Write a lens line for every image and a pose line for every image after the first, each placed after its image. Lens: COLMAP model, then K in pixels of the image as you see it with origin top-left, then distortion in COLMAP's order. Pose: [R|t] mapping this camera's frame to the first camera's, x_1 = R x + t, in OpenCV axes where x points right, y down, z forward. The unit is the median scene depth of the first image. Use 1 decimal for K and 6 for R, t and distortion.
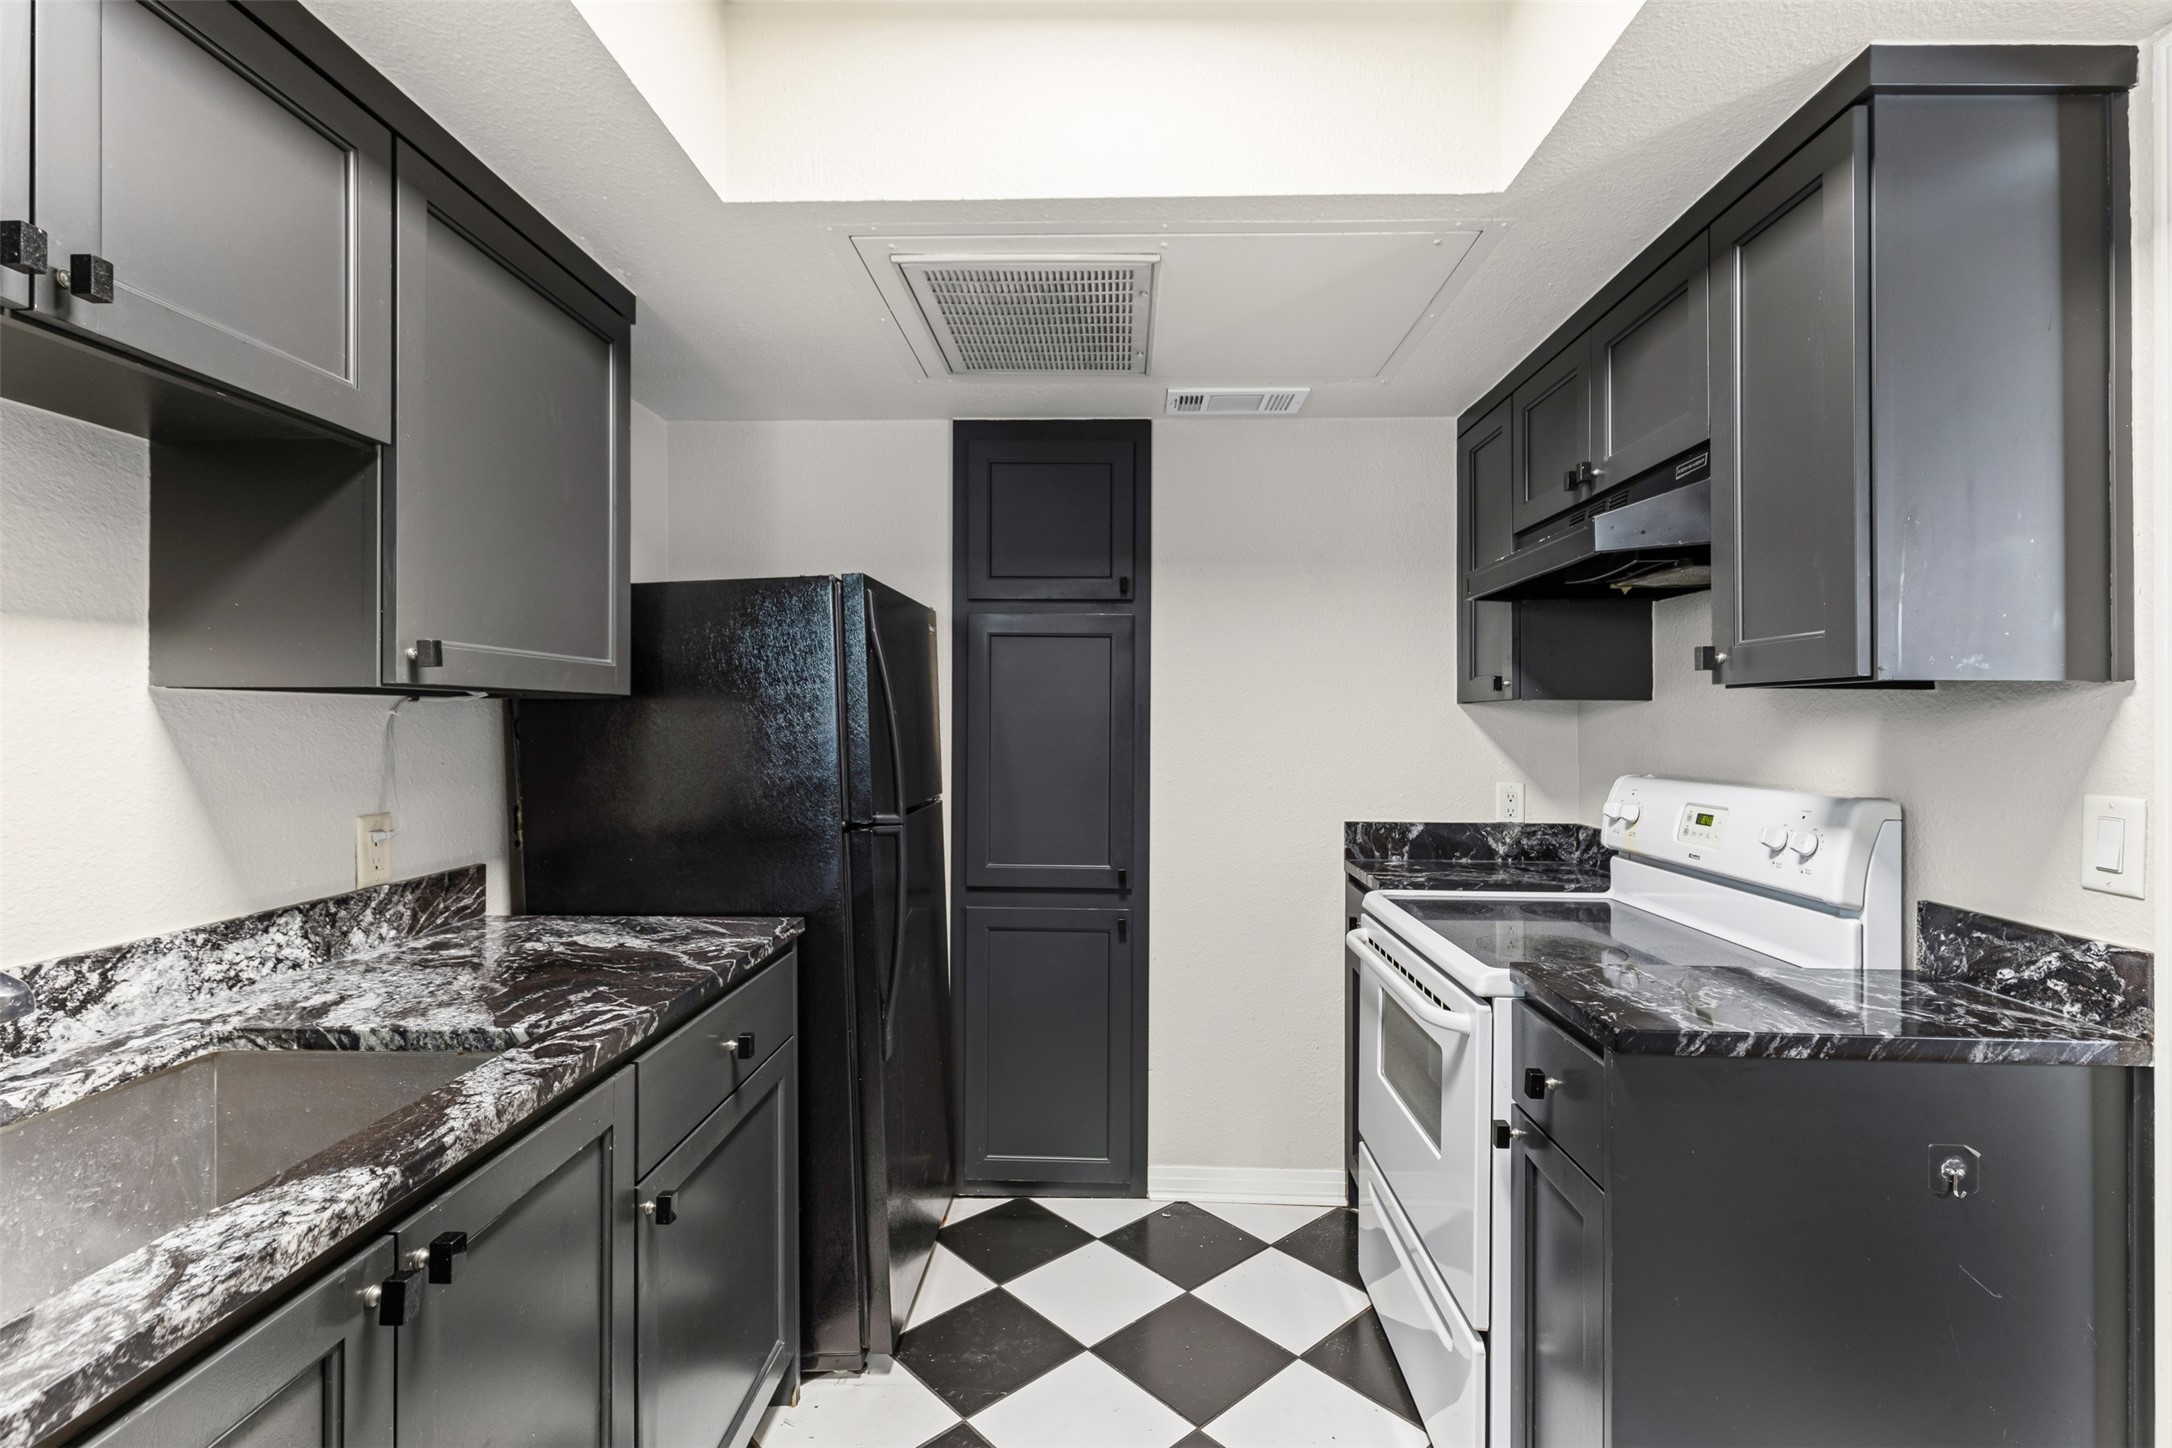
lens RADIAL K [[987.6, 0, 1093.6], [0, 987.6, 711.2], [0, 0, 1]] dist [0.009846, -0.000951]
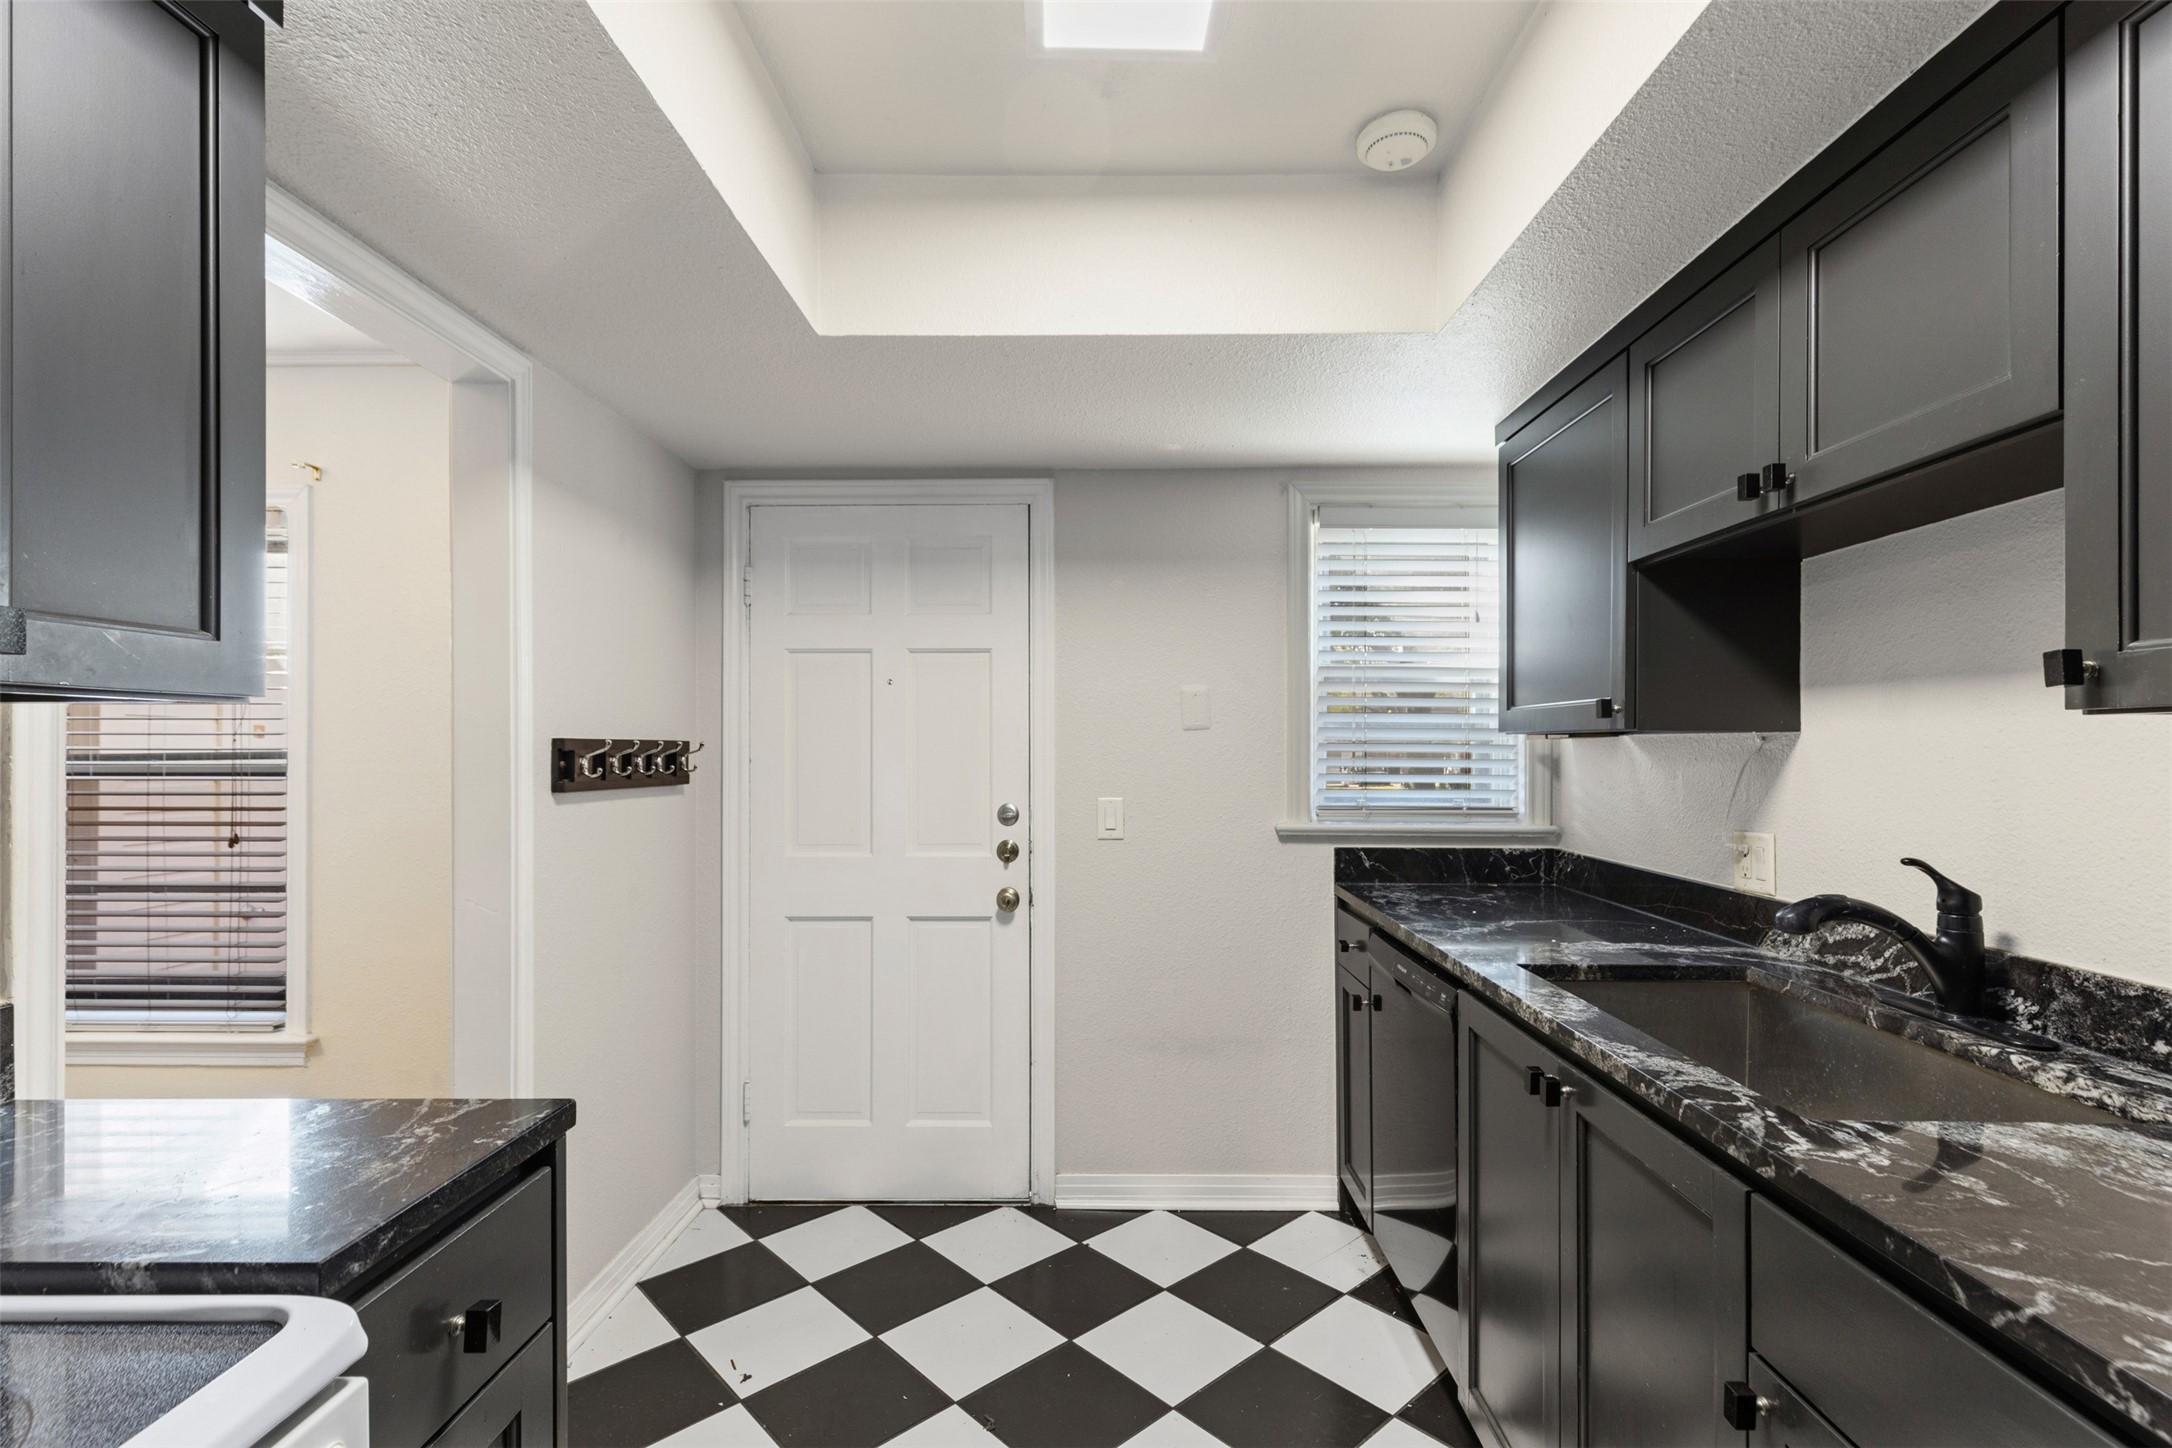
lens RADIAL K [[980.0, 0, 1099.2], [0, 980.0, 737.8], [0, 0, 1]] dist [0.010984, -0.001640]
pose [[-0.999865, -0.004067, -0.015924, 0.064703], [-0.003781, 0.999831, -0.017968, 0.010005], [0.015994, -0.017906, -0.999712, 1.688449]]
